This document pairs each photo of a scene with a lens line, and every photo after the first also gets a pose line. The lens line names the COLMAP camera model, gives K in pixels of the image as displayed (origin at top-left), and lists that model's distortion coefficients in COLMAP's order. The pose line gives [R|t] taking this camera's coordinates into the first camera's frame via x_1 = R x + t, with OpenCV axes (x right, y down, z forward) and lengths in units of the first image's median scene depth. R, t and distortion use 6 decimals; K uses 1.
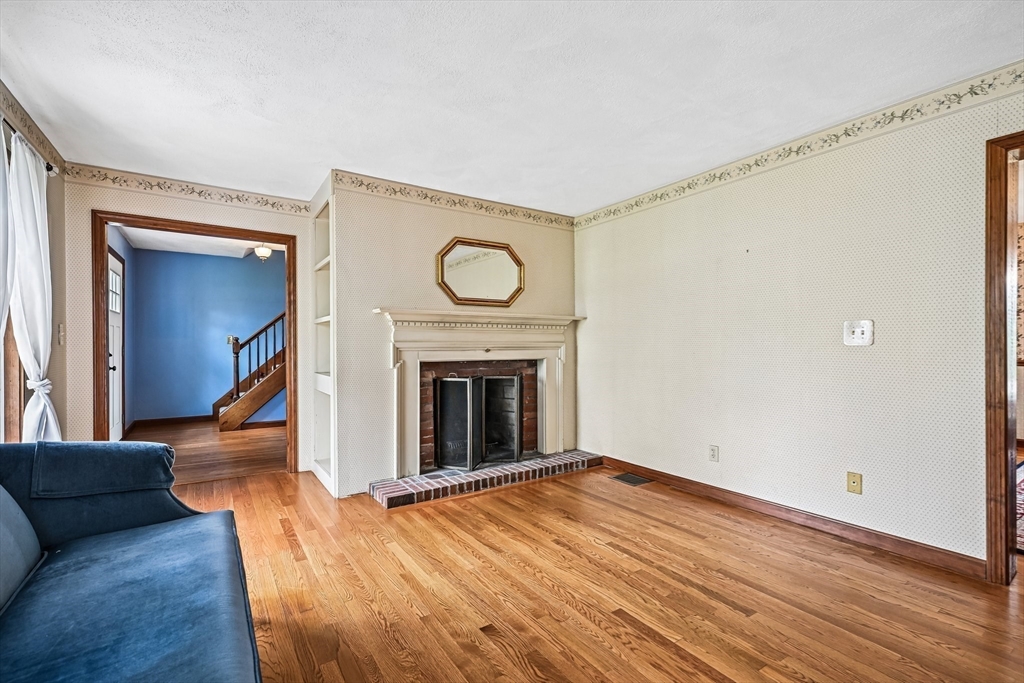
lens RADIAL K [[460.6, 0, 509.1], [0, 460.6, 350.6], [0, 0, 1]] dist [0.009051, -0.000577]
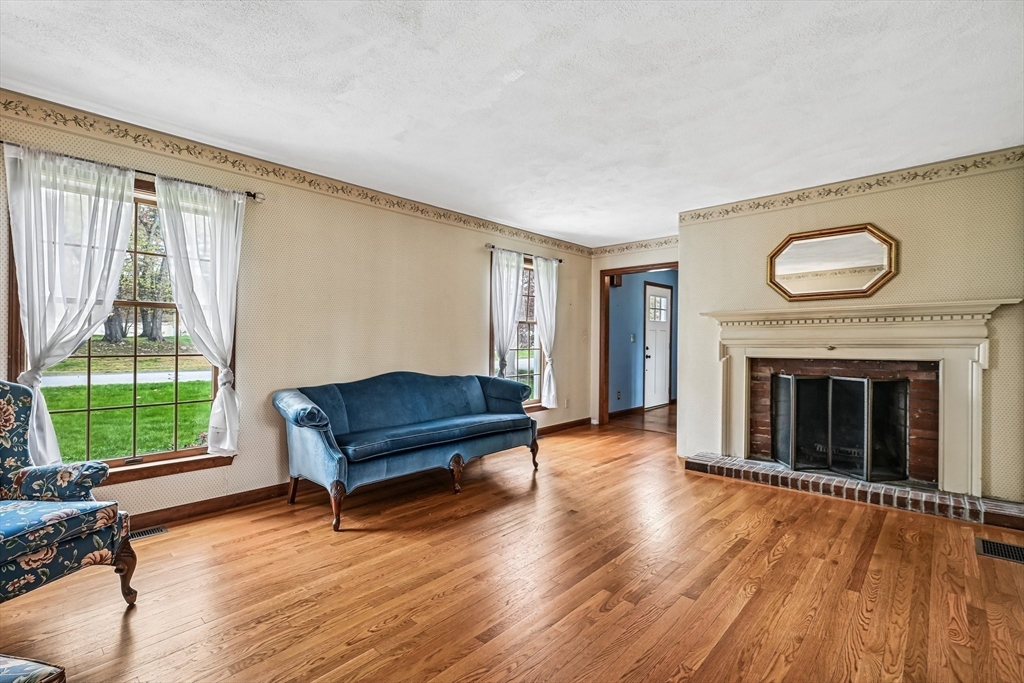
lens RADIAL K [[460.6, 0, 513.0], [0, 460.6, 341.1], [0, 0, 1]] dist [0.009051, -0.000577]
pose [[0.250326, -0.000466, -0.968161, 0.718146], [-0.004956, 0.999986, -0.001762, -0.009882], [0.968149, 0.005239, 0.250321, 0.165771]]
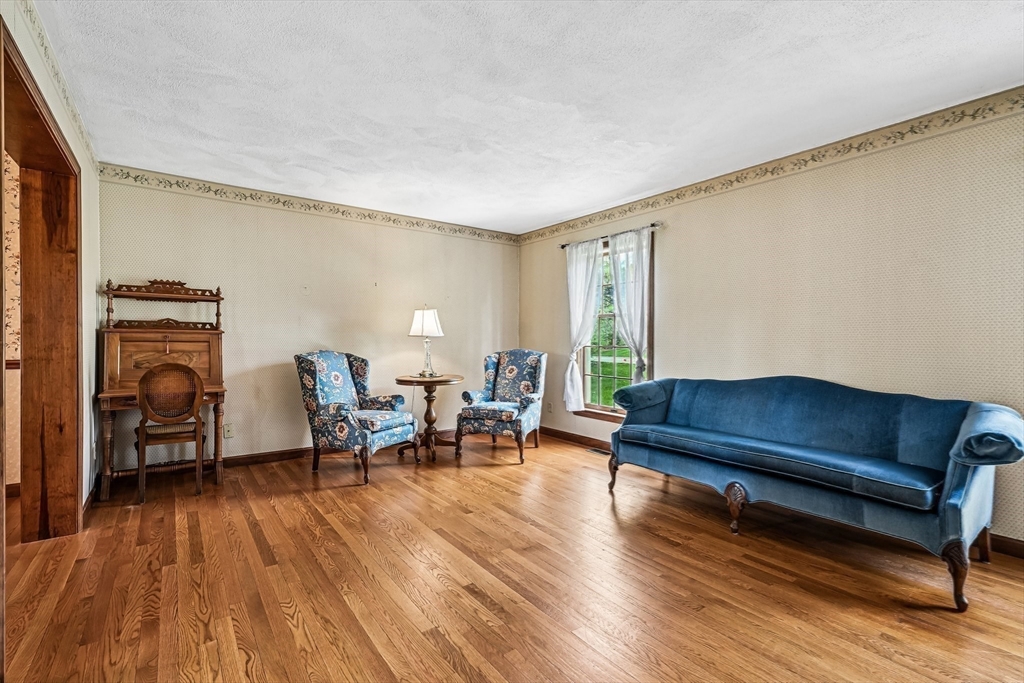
lens RADIAL K [[460.6, 0, 513.3], [0, 460.6, 341.5], [0, 0, 1]] dist [0.009051, -0.000577]
pose [[-0.997529, 0.001030, -0.070245, 0.204104], [0.000154, 0.999922, 0.012473, -0.014163], [0.070252, 0.012431, -0.997452, 0.959737]]
